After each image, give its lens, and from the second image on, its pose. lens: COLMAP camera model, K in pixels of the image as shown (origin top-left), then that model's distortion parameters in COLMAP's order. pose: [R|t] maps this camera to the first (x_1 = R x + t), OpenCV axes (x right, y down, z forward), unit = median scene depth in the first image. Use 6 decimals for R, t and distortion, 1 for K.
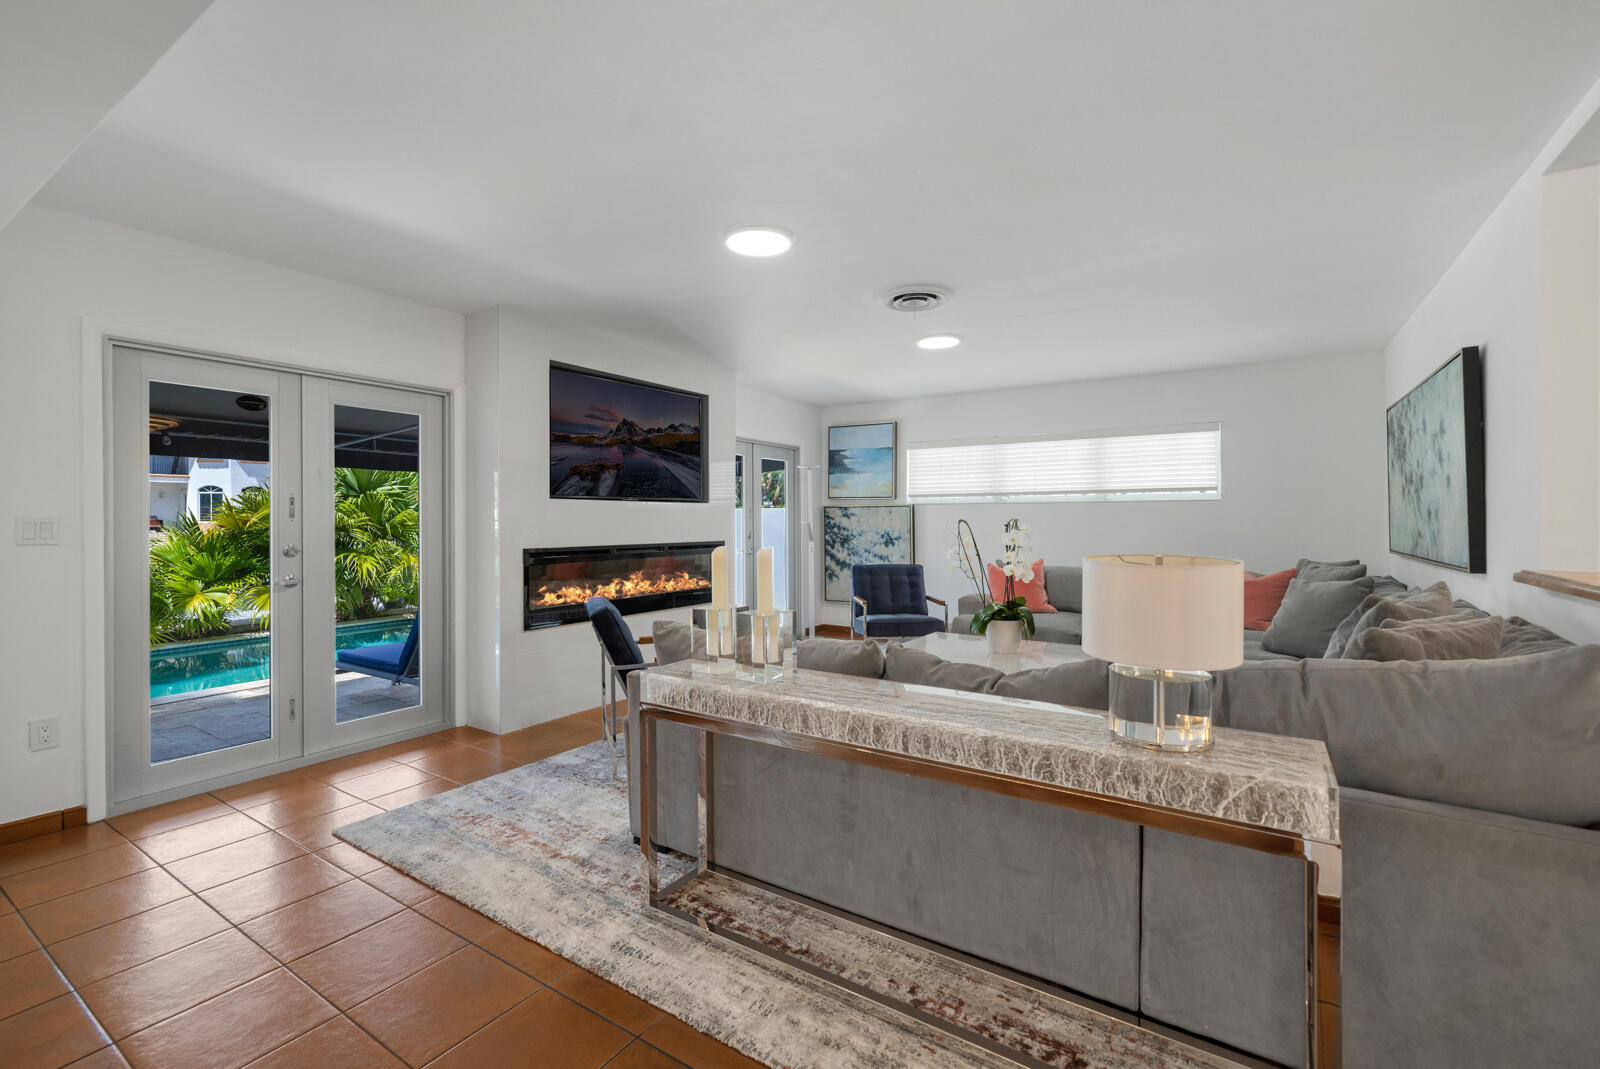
lens RADIAL K [[708.7, 0, 791.1], [0, 708.7, 520.6], [0, 0, 1]] dist [-0.000473, -0.000099]
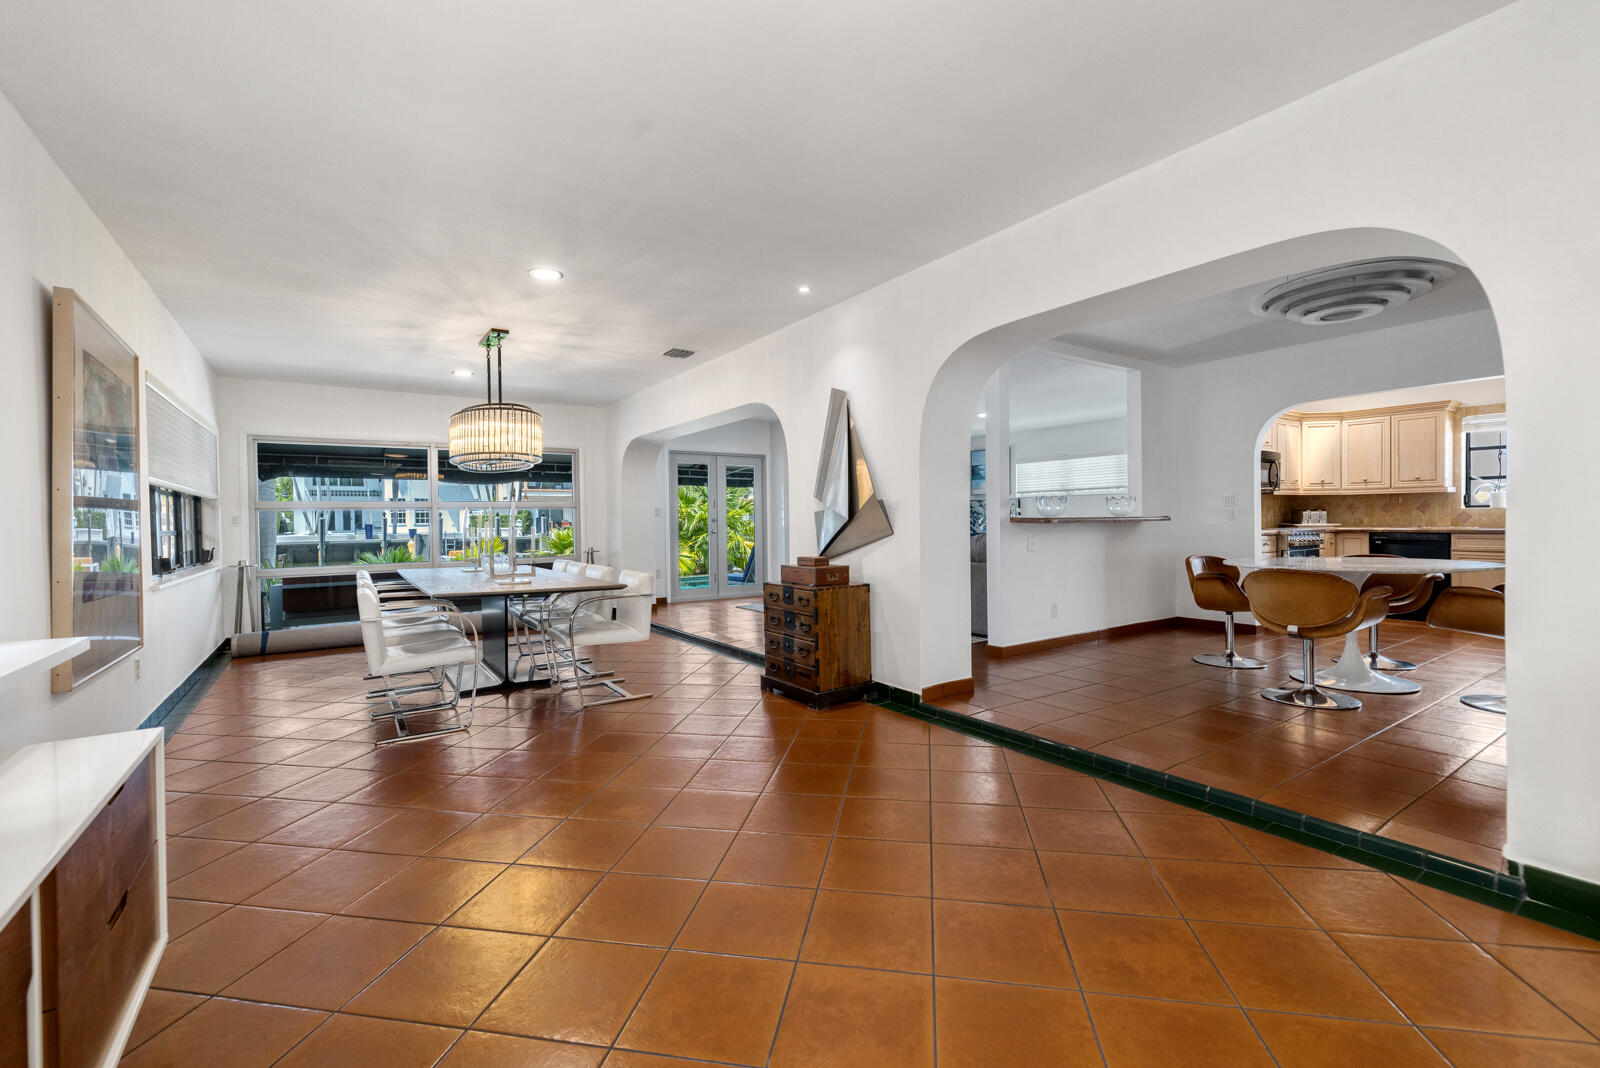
lens RADIAL K [[676.8, 0, 797.1], [0, 676.8, 524.4], [0, 0, 1]] dist [-0.000491, -0.000109]
pose [[0.925279, -0.005758, -0.379243, 0.481477], [0.010211, 0.999901, 0.009730, 0.032110], [0.379149, -0.012875, 0.925246, -1.084939]]
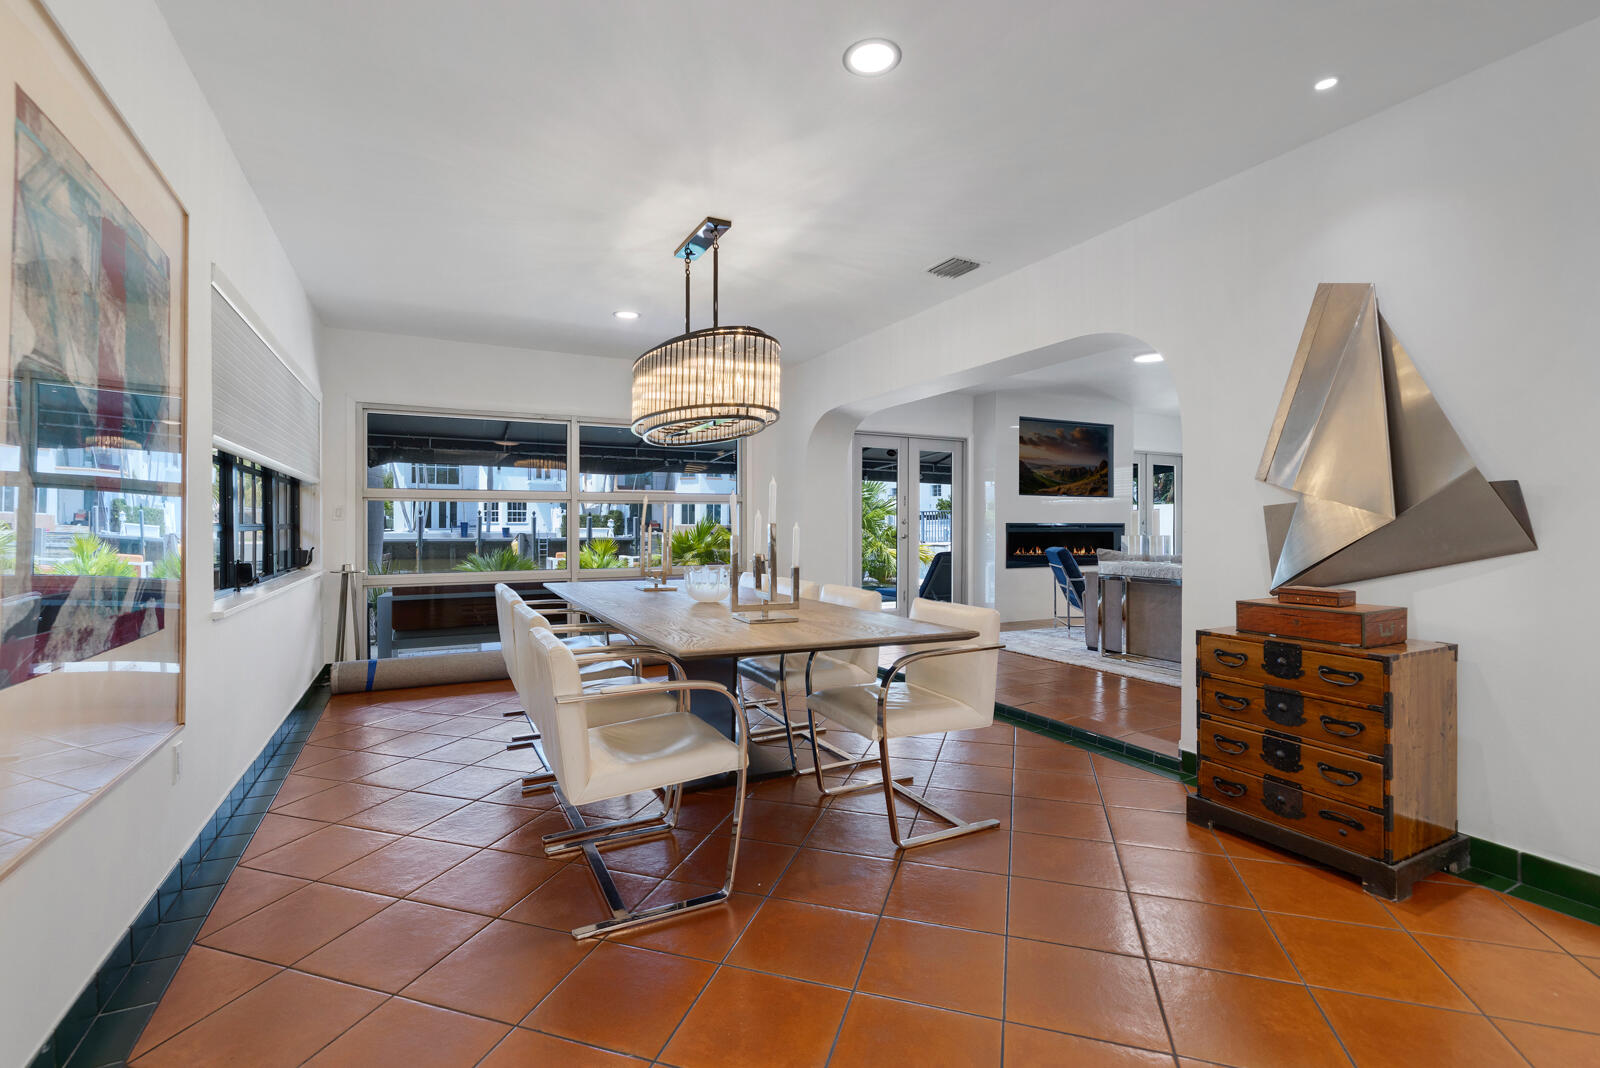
lens RADIAL K [[708.7, 0, 791.1], [0, 708.7, 520.1], [0, 0, 1]] dist [-0.000473, -0.000099]
pose [[0.869970, 0.002038, -0.493101, 0.036891], [-0.003565, 0.999991, -0.002157, 0.038457], [0.493092, 0.003635, 0.869970, -0.846394]]
